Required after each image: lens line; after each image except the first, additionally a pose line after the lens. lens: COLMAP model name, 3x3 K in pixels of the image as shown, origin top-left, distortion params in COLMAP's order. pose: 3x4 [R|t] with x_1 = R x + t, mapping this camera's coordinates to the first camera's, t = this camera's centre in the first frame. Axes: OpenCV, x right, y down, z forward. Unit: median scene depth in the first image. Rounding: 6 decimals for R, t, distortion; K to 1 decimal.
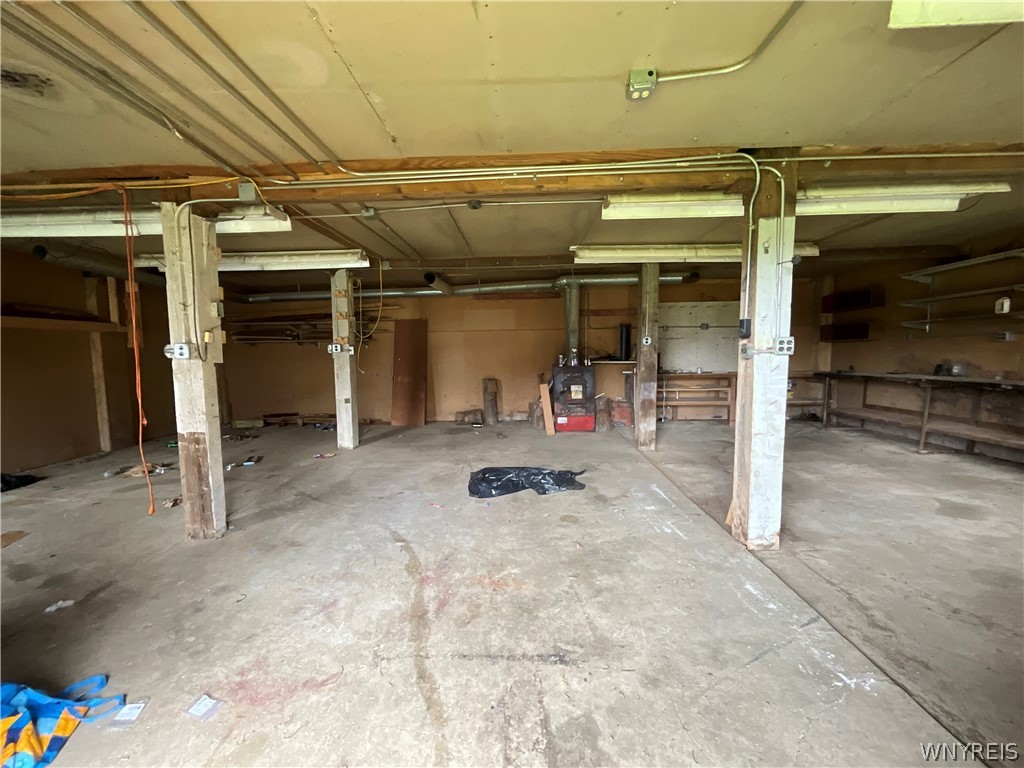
lens RADIAL K [[416.4, 0, 507.9], [0, 416.4, 380.7], [0, 0, 1]] dist [0.003590, 0.000045]
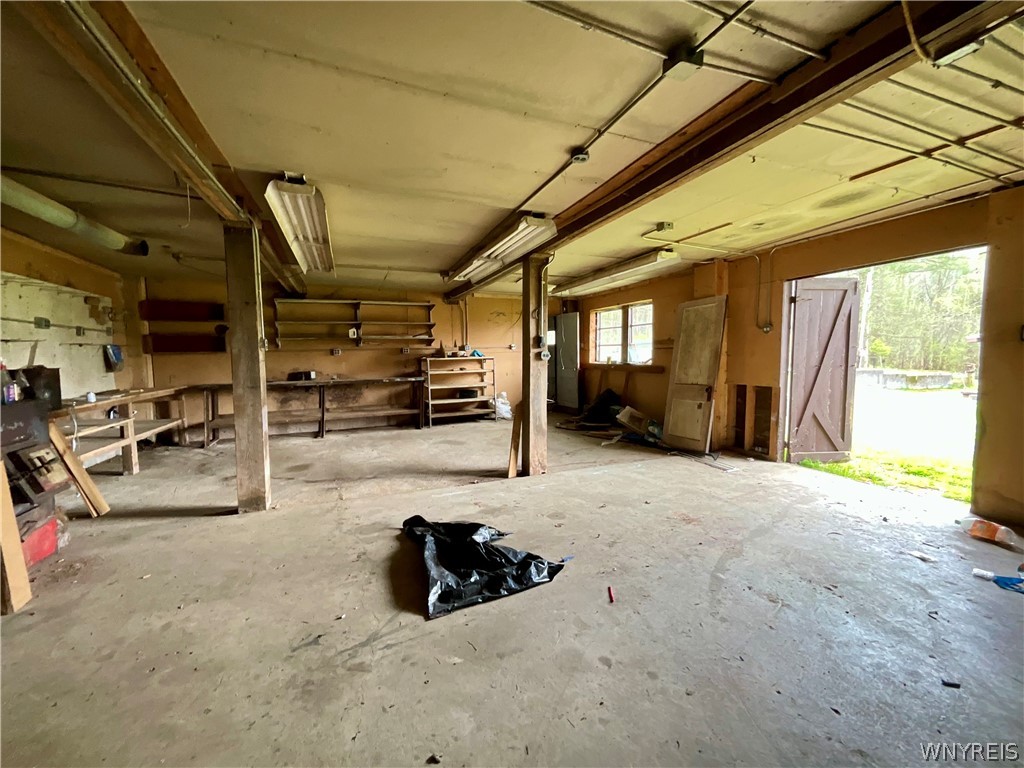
lens RADIAL K [[416.4, 0, 515.2], [0, 416.4, 388.1], [0, 0, 1]] dist [0.003590, 0.000045]
pose [[-0.419997, -0.053450, 0.905950, -0.615349], [0.084926, 0.991569, 0.097873, -0.080384], [-0.903543, 0.118045, -0.411916, 1.245096]]
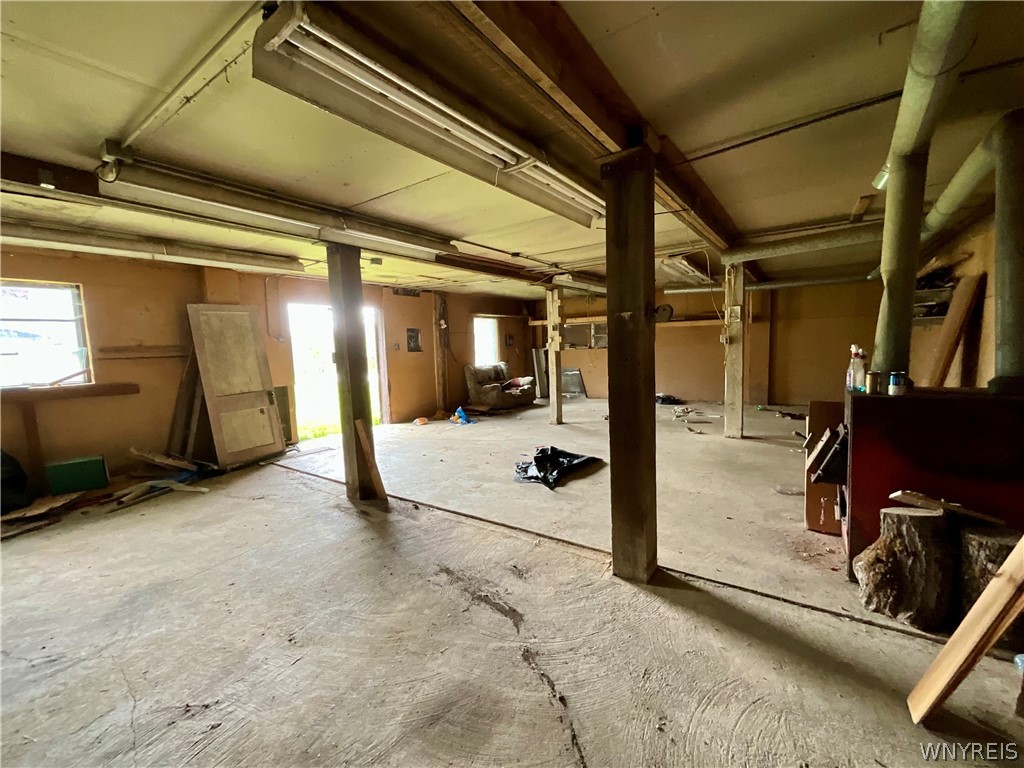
lens RADIAL K [[416.4, 0, 516.9], [0, 416.4, 384.4], [0, 0, 1]] dist [0.003590, 0.000045]
pose [[-0.522511, 0.115022, -0.844839, 1.081562], [-0.020311, 0.988899, 0.147197, -0.149765], [0.852391, 0.094072, -0.514374, 1.571342]]
